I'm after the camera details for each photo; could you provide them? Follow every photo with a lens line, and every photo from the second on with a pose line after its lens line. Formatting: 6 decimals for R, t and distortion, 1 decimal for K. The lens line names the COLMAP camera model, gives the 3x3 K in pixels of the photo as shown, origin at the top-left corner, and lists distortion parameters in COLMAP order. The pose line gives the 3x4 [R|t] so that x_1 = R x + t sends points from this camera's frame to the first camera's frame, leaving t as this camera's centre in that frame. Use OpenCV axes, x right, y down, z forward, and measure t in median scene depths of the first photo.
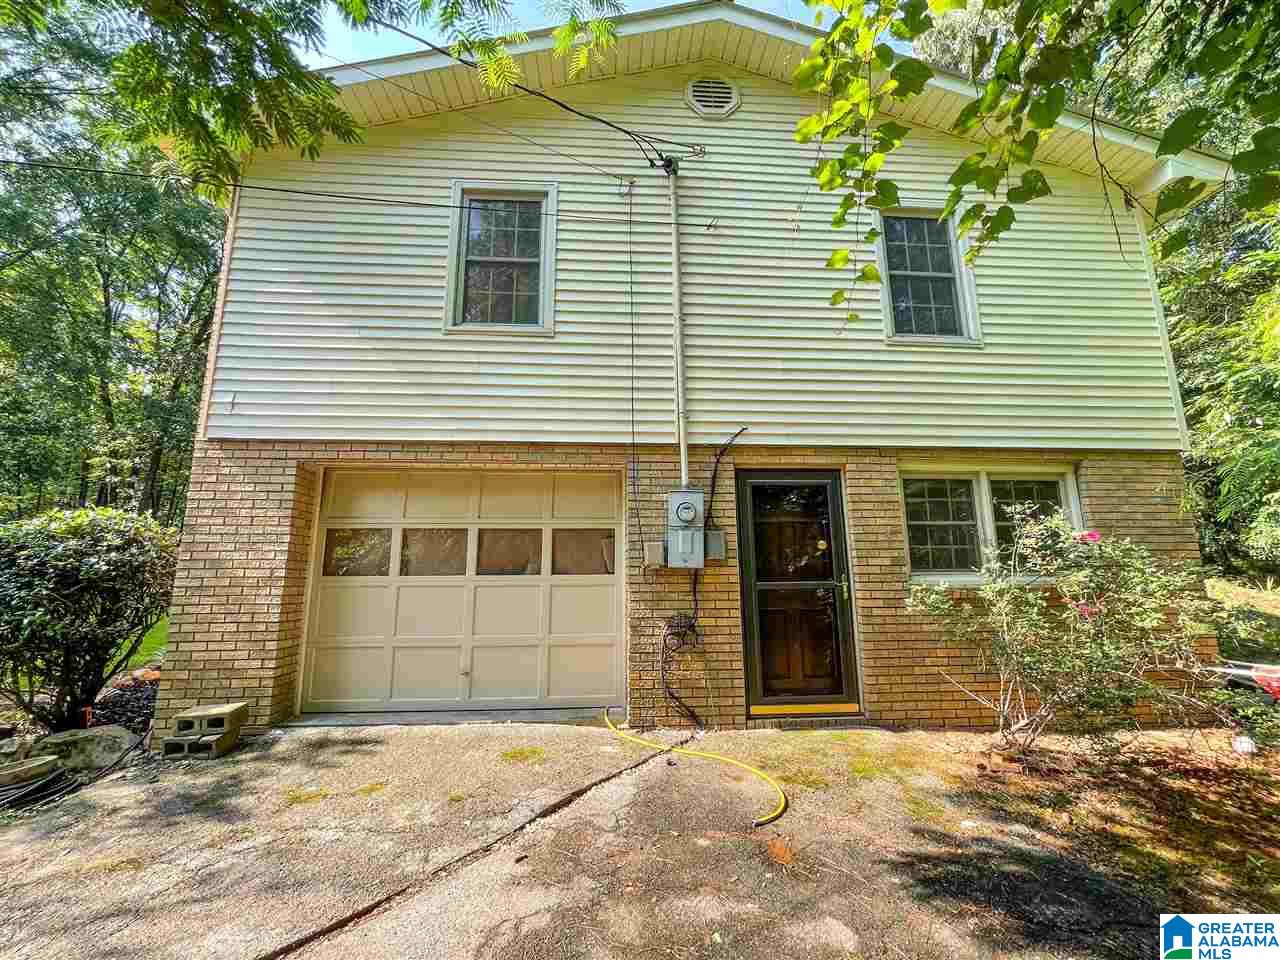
lens RADIAL K [[519.2, 0, 640.0], [0, 519.2, 480.0], [0, 0, 1]] dist [-0.002062, 0.005156]
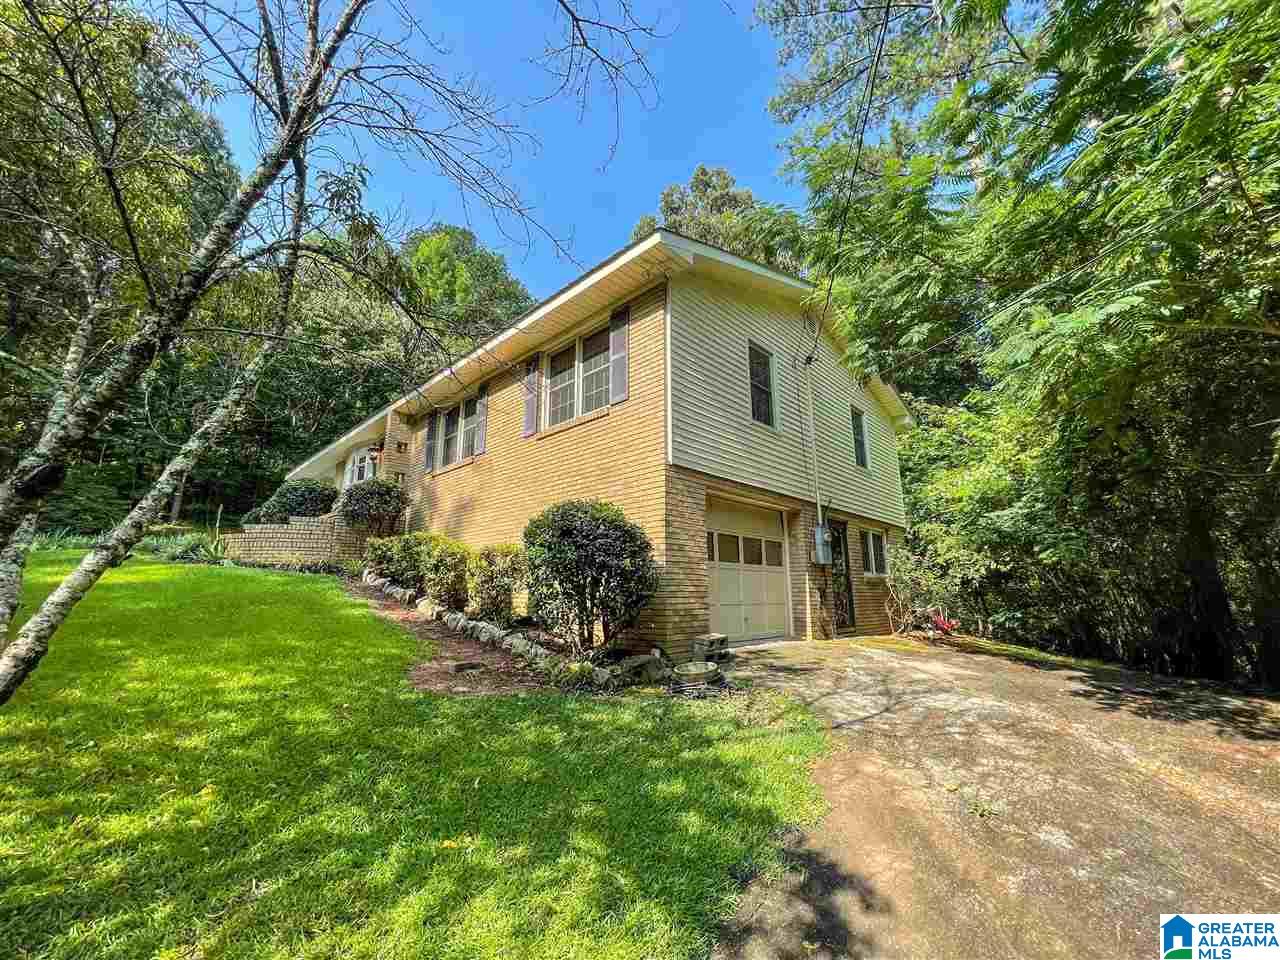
lens RADIAL K [[519.2, 0, 640.0], [0, 519.2, 480.0], [0, 0, 1]] dist [-0.002062, 0.005156]
pose [[0.750627, 0.152662, 0.642848, -1.703617], [-0.147616, 0.987096, -0.062048, 0.063229], [-0.644025, -0.048320, 0.763477, -0.103789]]
